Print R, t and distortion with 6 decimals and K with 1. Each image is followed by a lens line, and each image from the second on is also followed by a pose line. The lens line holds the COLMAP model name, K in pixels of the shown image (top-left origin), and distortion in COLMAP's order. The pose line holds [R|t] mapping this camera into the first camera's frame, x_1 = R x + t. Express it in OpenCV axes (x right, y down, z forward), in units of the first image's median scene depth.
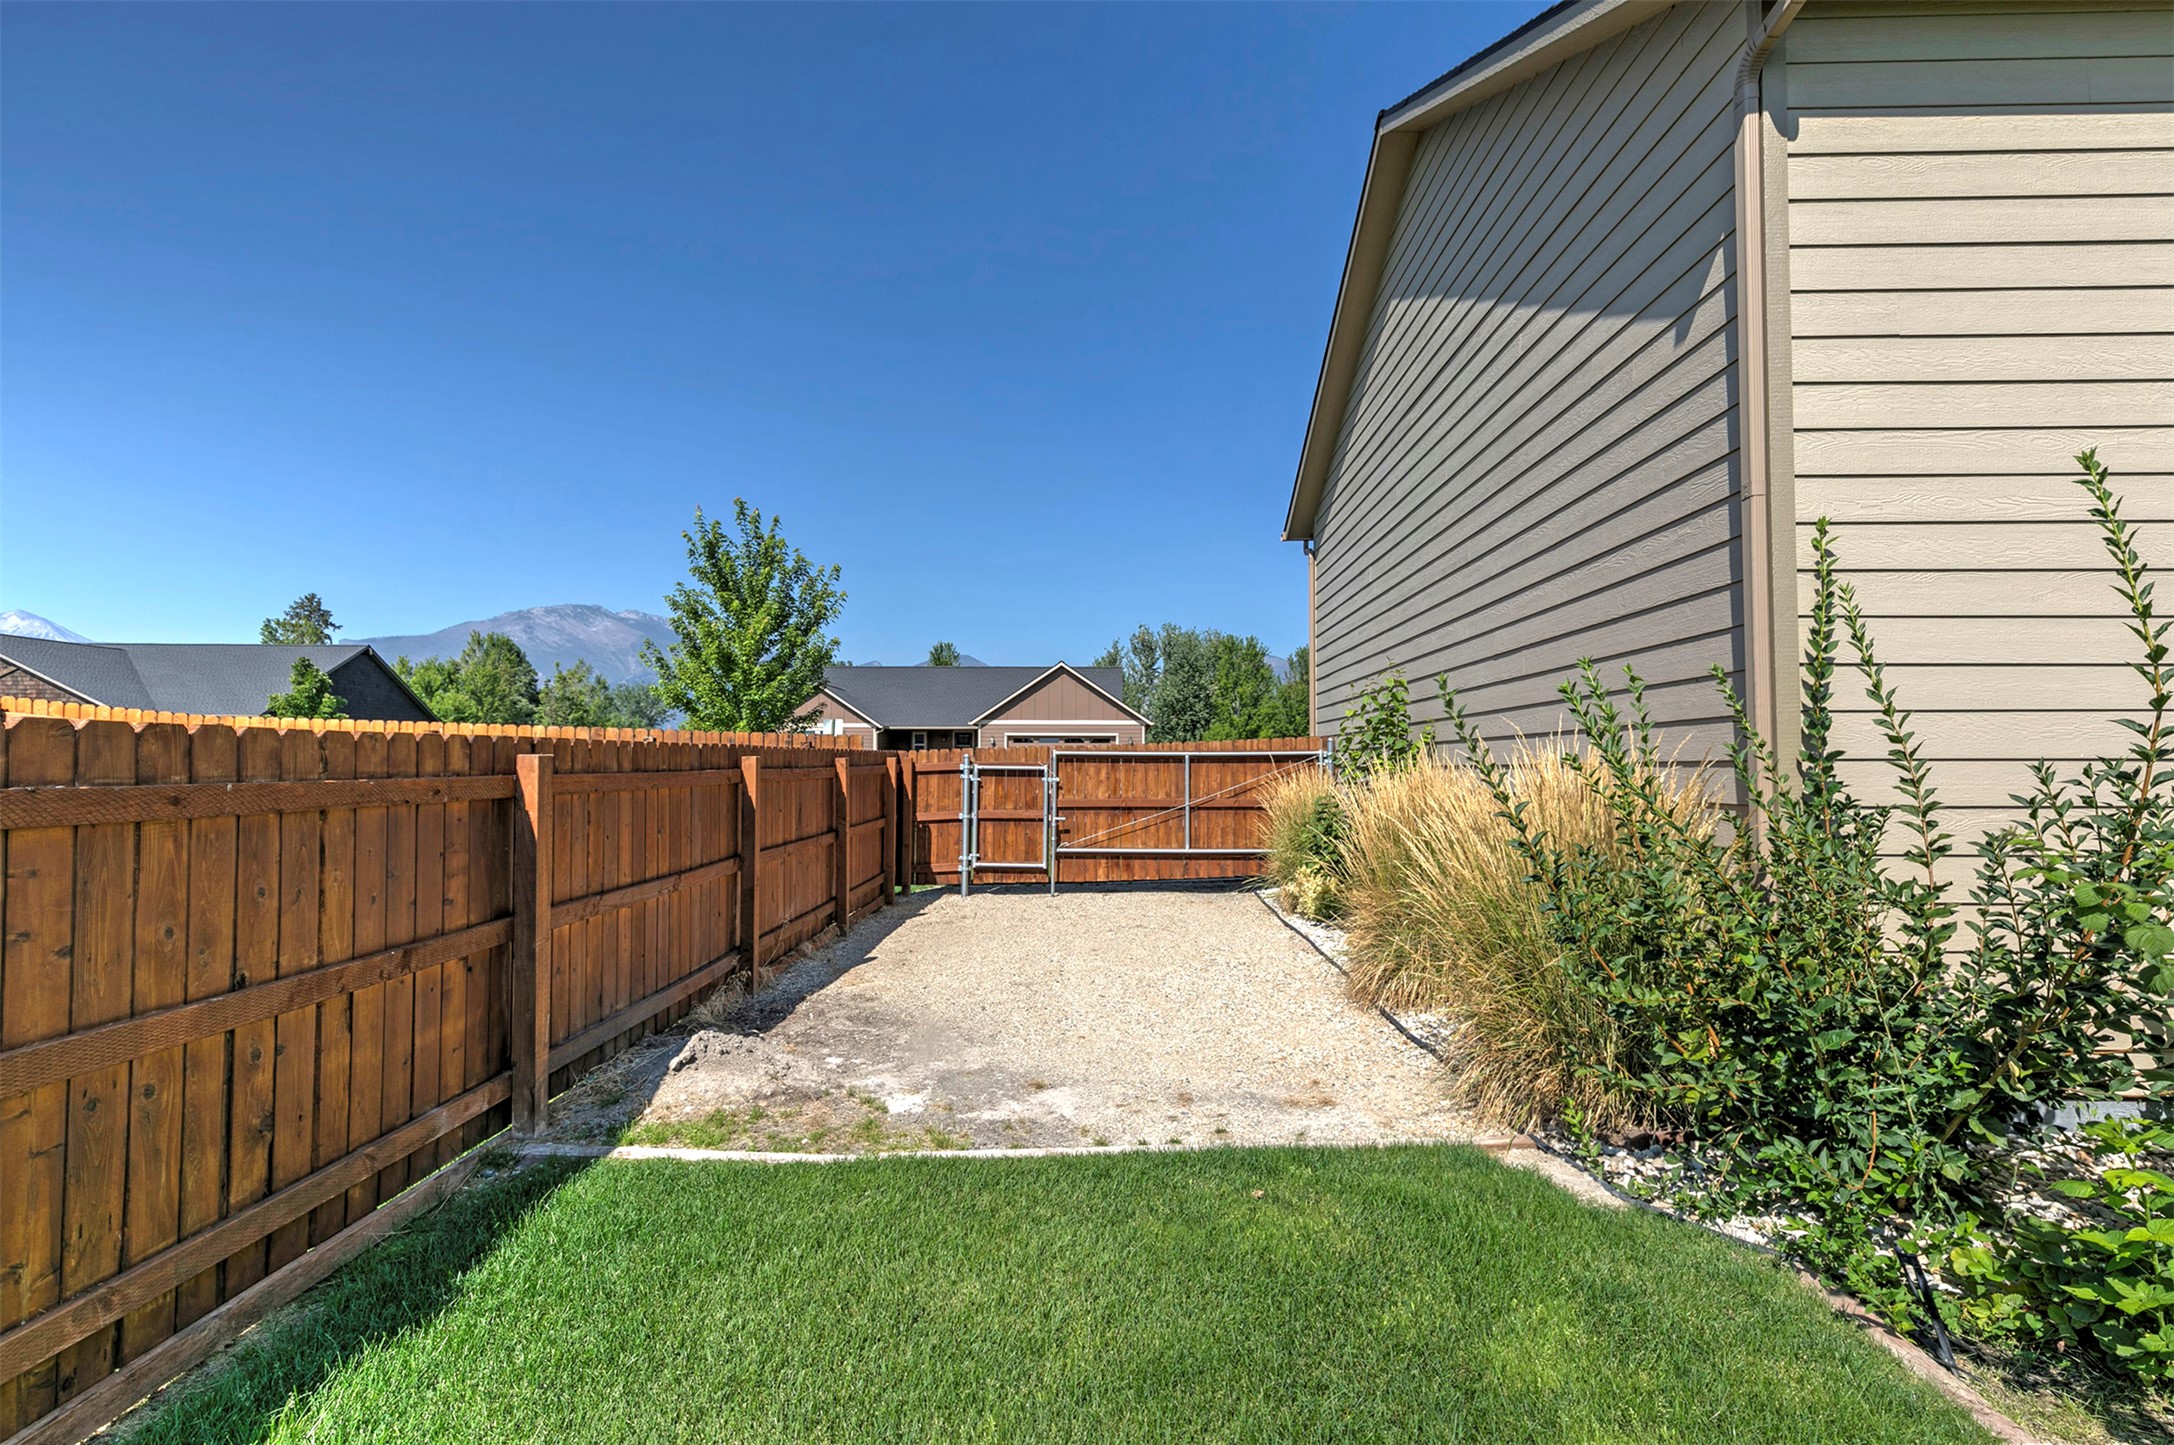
lens RADIAL K [[1002.6, 0, 1090.9], [0, 1002.6, 730.8], [0, 0, 1]] dist [0.005354, -0.000479]
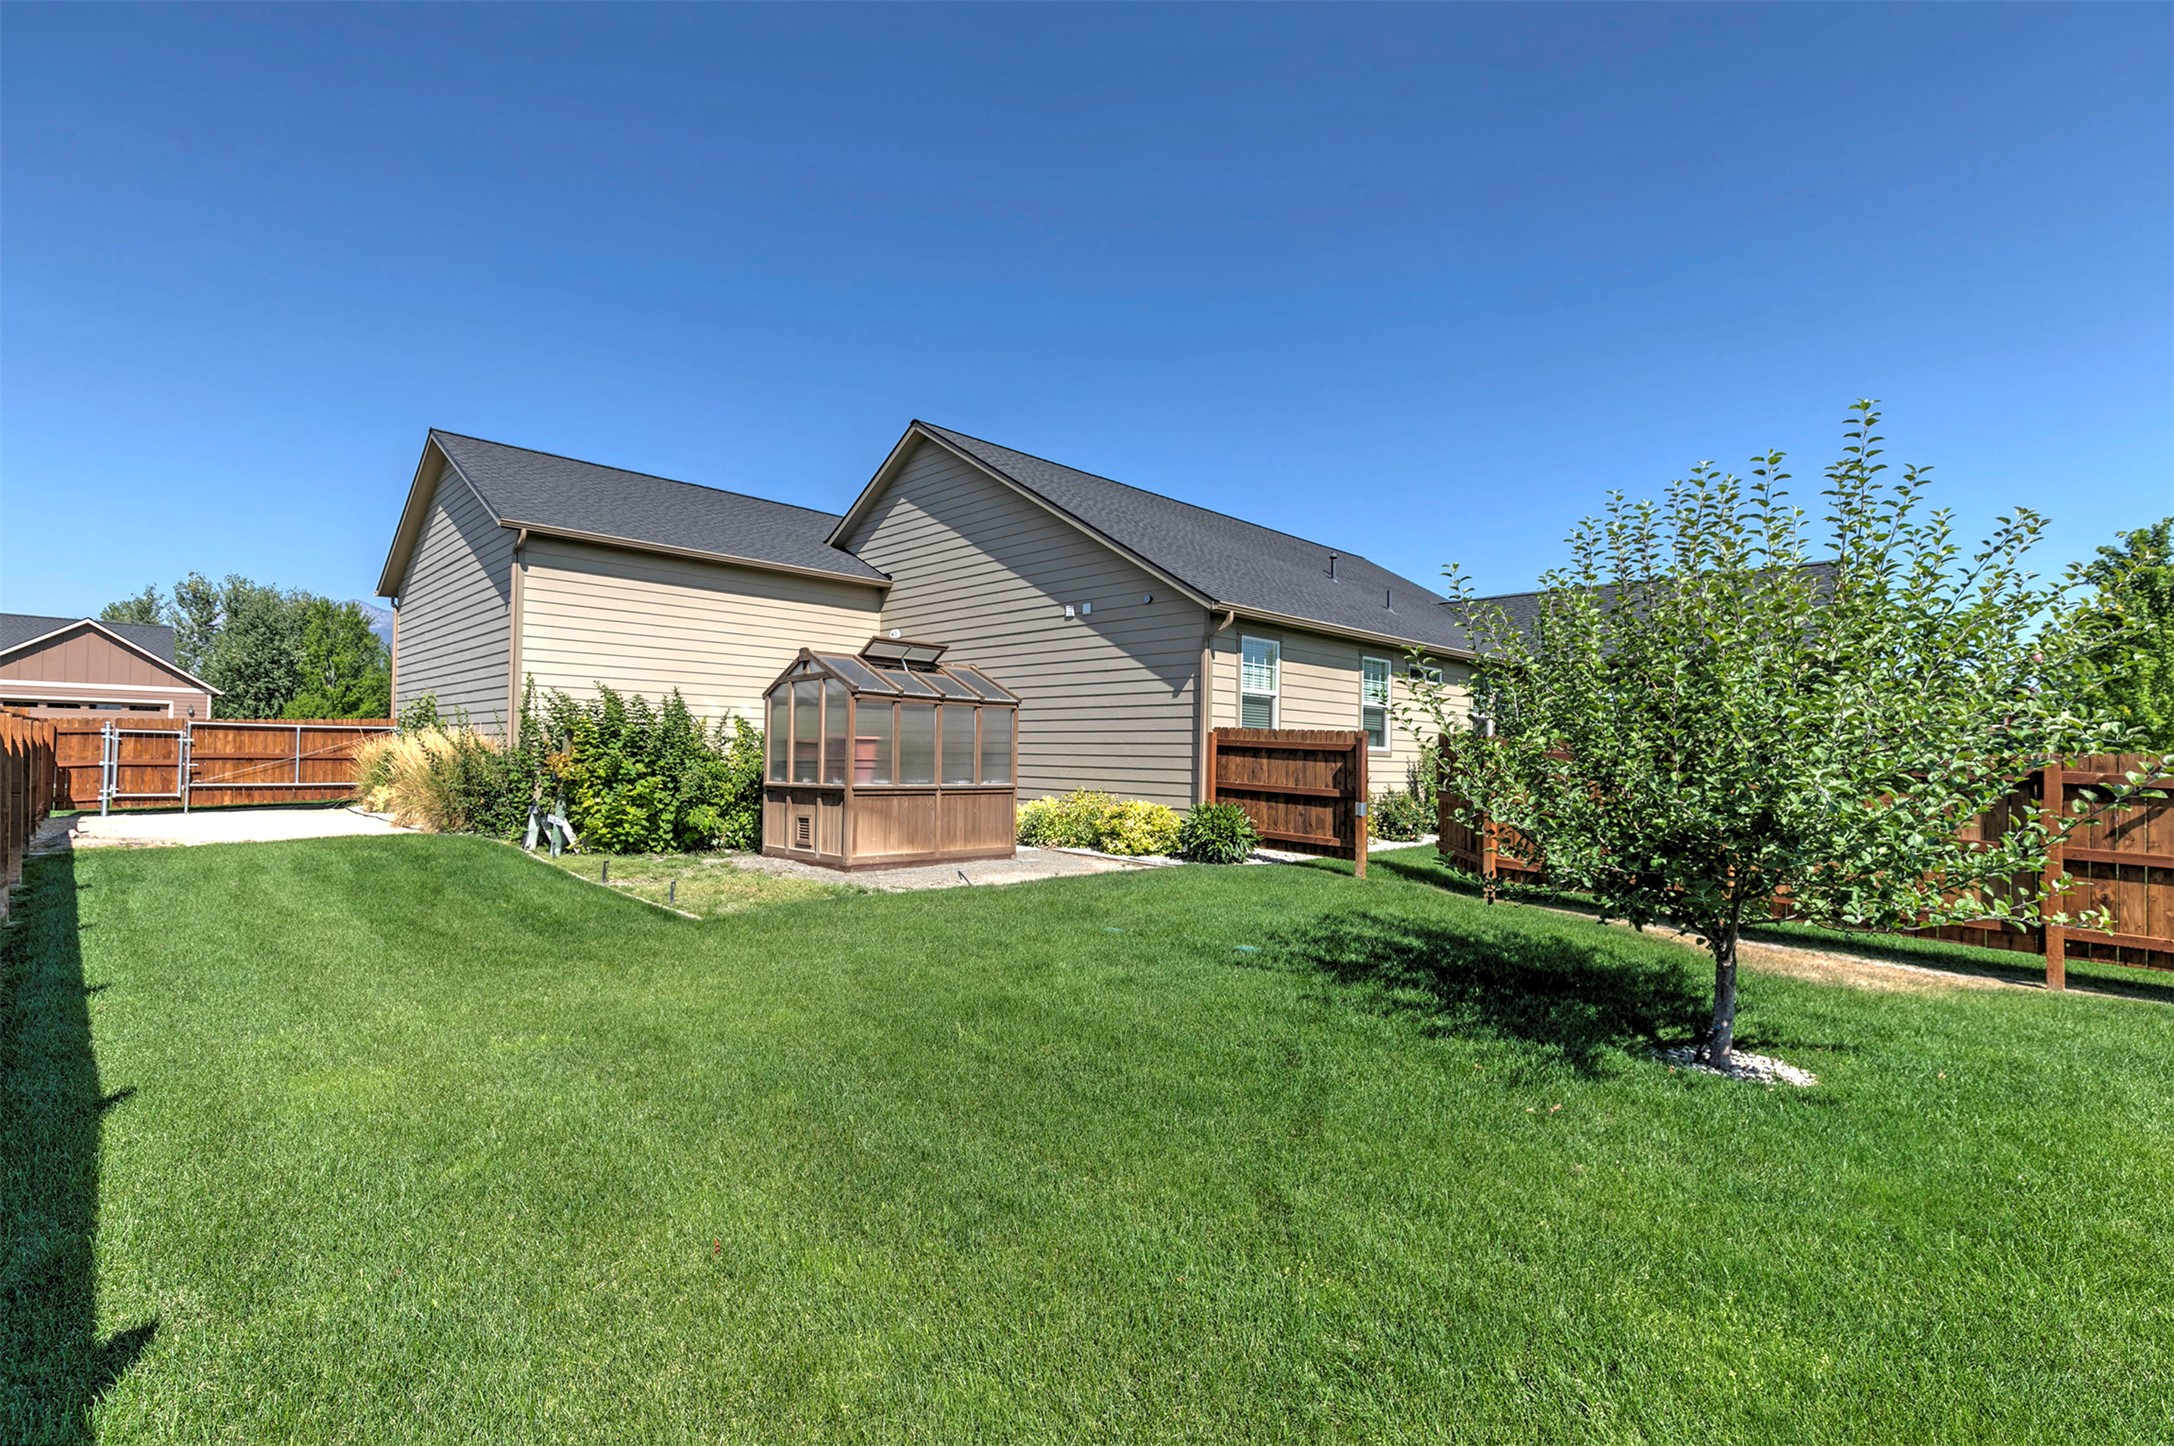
lens RADIAL K [[1002.6, 0, 1097.2], [0, 1002.6, 733.7], [0, 0, 1]] dist [0.005354, -0.000479]
pose [[0.697409, 0.026188, 0.716195, -0.170785], [-0.041011, 0.999153, 0.003401, -0.024147], [-0.715499, -0.031744, 0.697892, -1.085712]]
